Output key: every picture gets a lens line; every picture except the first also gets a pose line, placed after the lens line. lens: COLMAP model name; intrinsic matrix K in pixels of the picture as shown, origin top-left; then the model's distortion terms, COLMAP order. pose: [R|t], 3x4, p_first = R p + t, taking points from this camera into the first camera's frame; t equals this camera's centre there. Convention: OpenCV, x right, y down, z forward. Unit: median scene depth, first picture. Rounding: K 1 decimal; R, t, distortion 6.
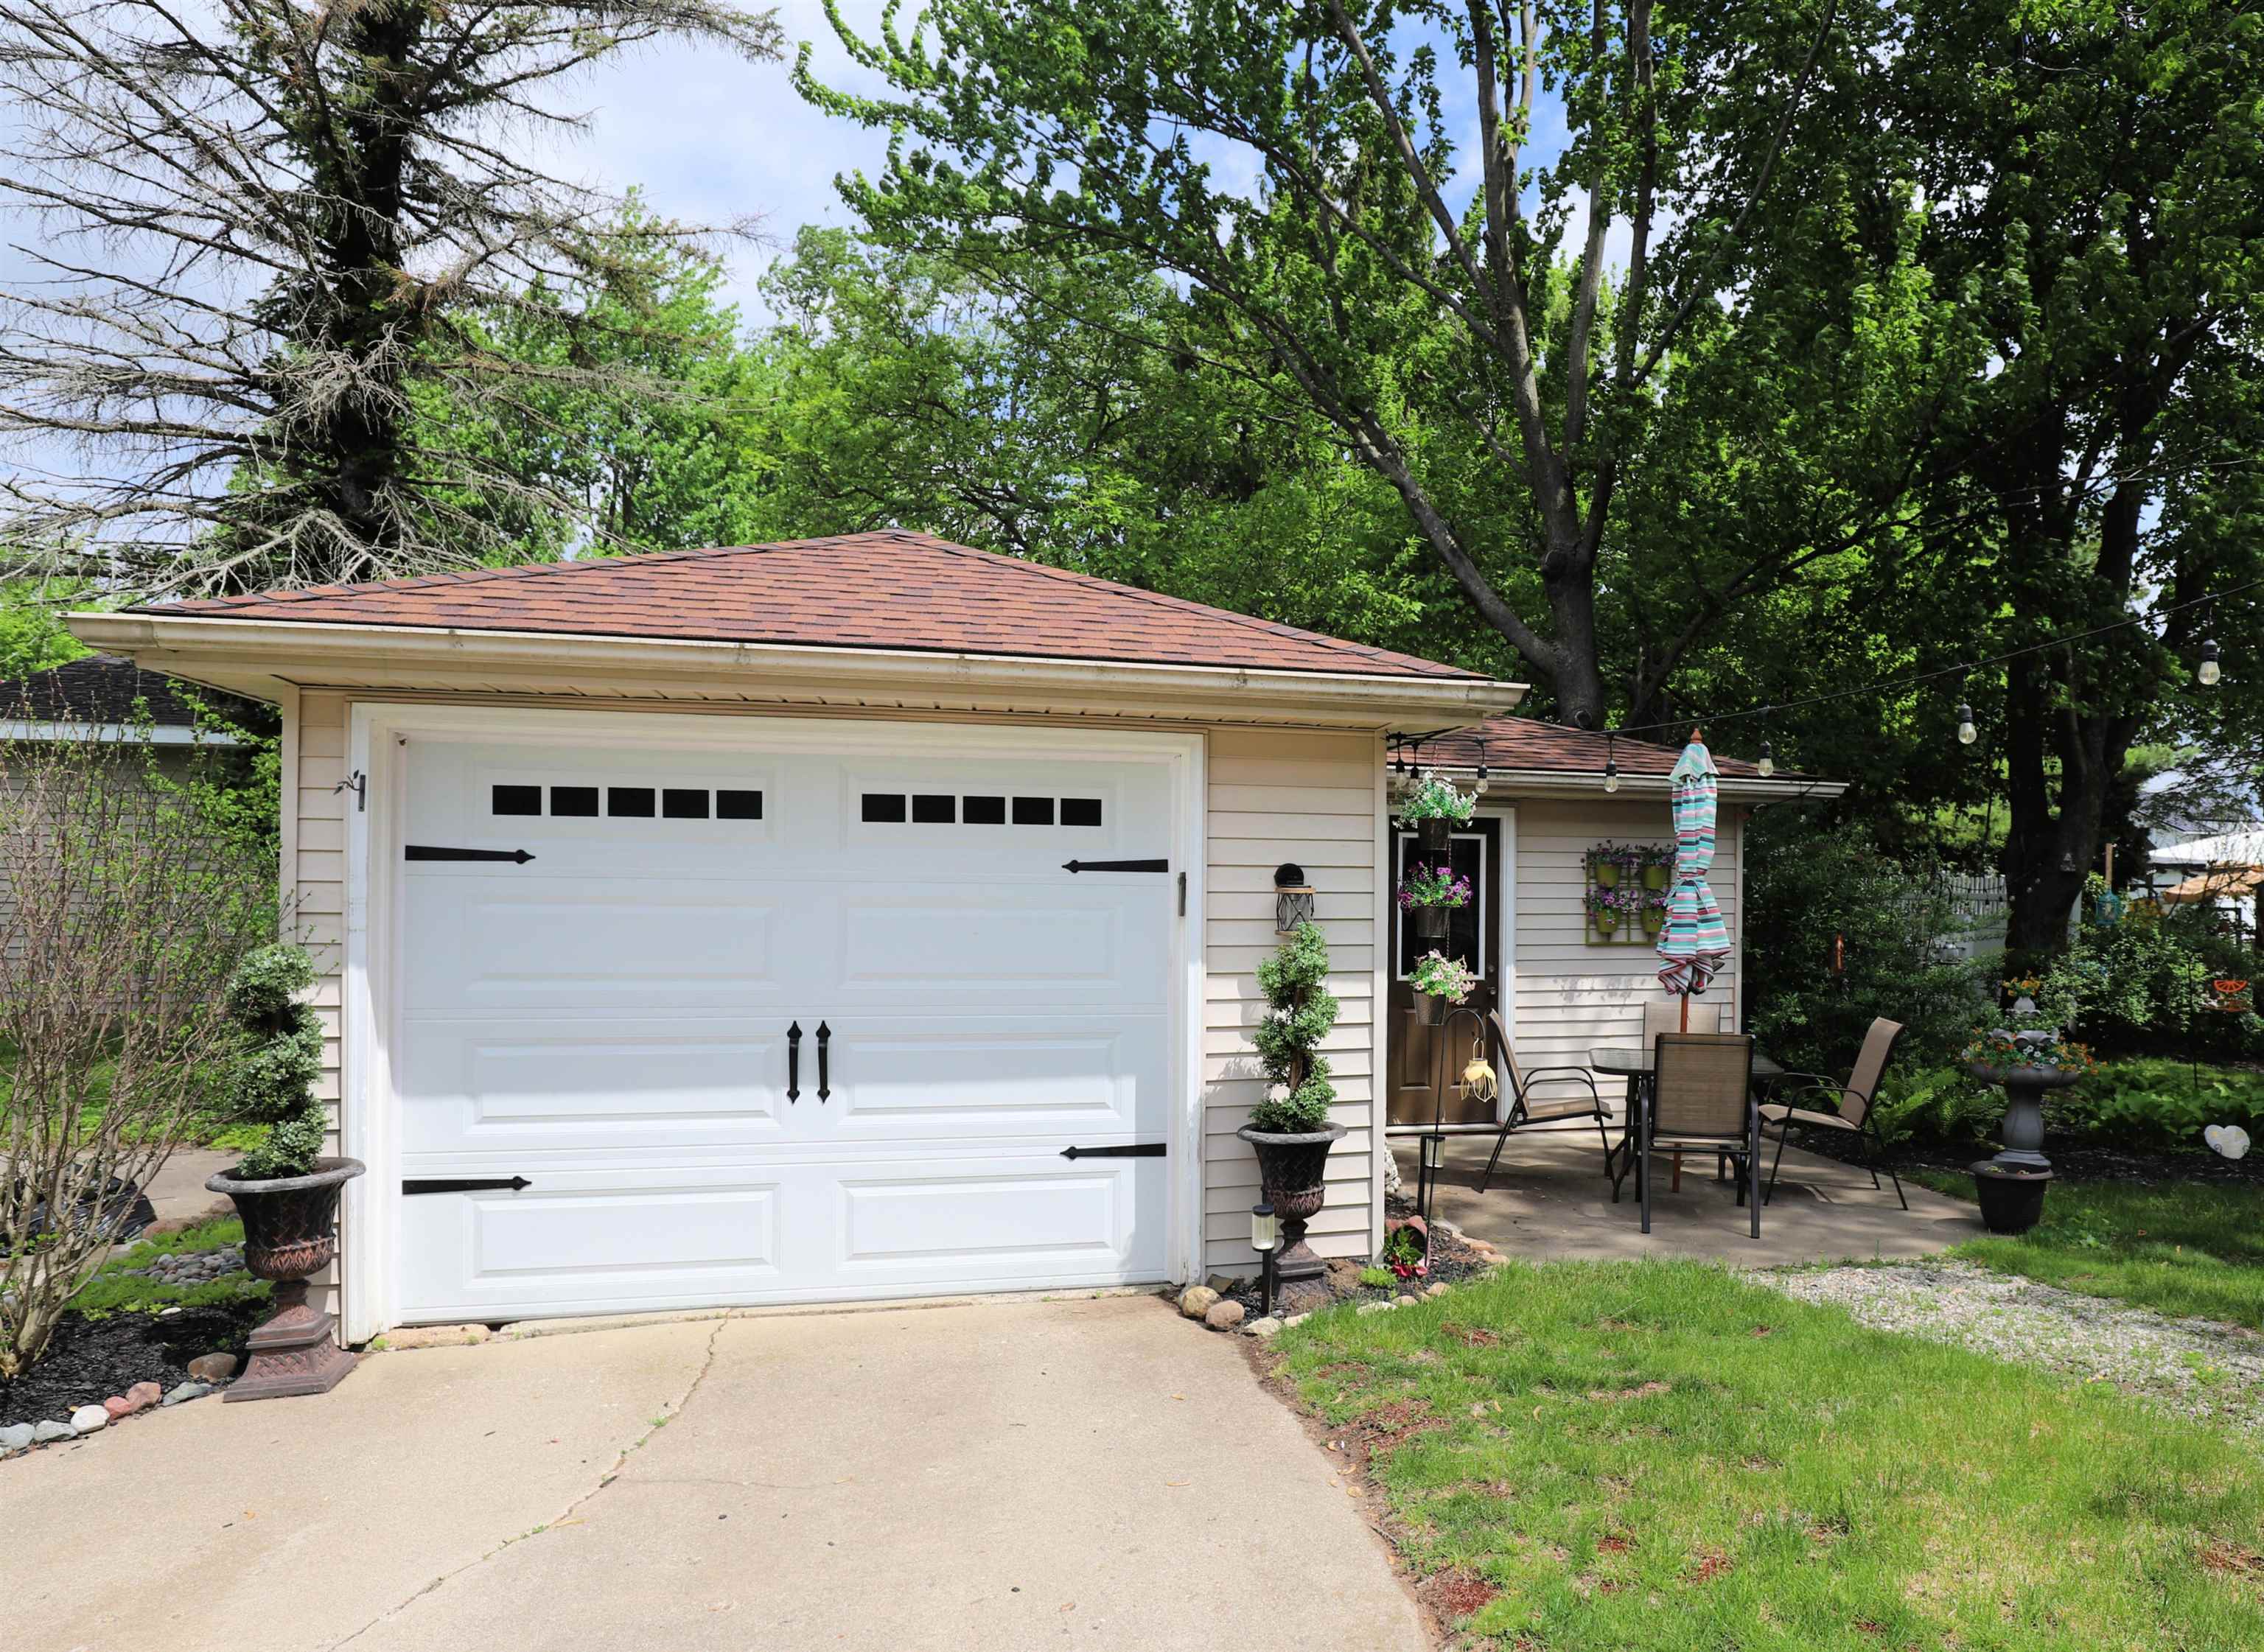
lens RADIAL K [[1405.0, 0, 1321.6], [0, 1405.0, 894.5], [0, 0, 1]] dist [-0.031265, -0.000406]
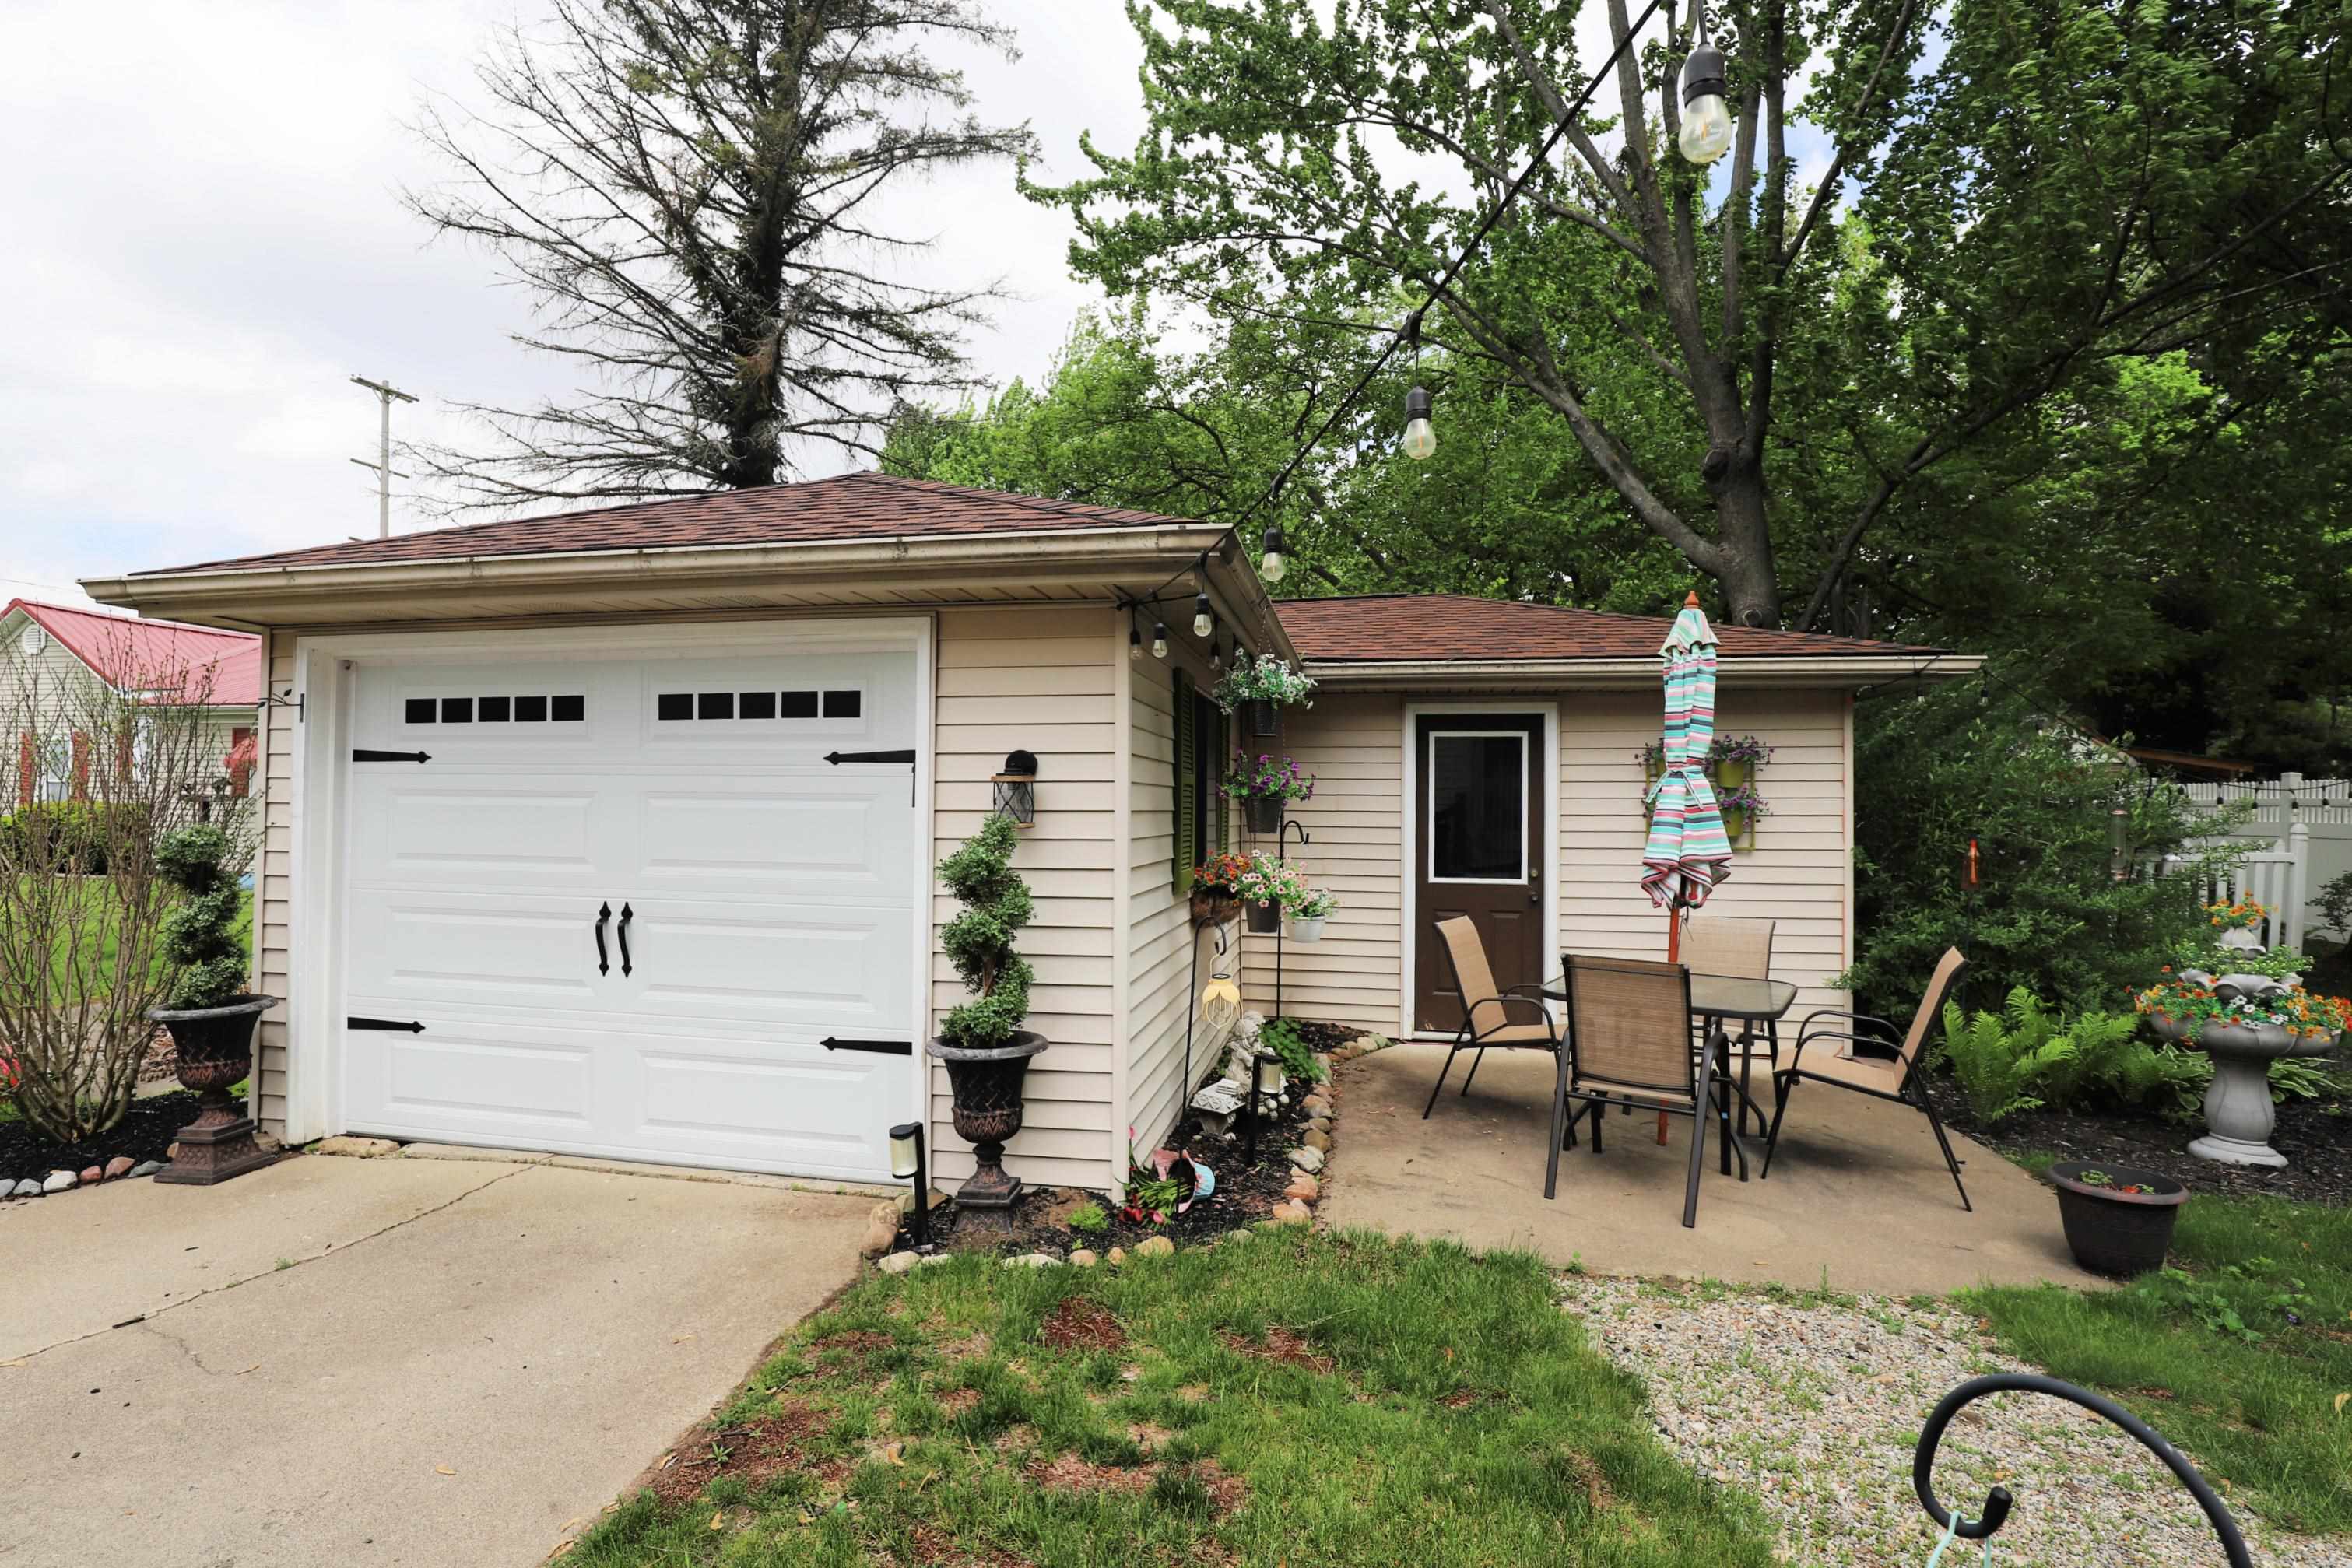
lens RADIAL K [[1079.2, 0, 1169.0], [0, 1079.2, 780.2], [0, 0, 1]] dist [-0.030364, 0.000818]
pose [[0.899267, -0.012703, -0.437216, 0.379342], [0.000843, 0.999627, -0.027308, 0.017351], [0.437400, 0.024188, 0.898942, 0.411813]]
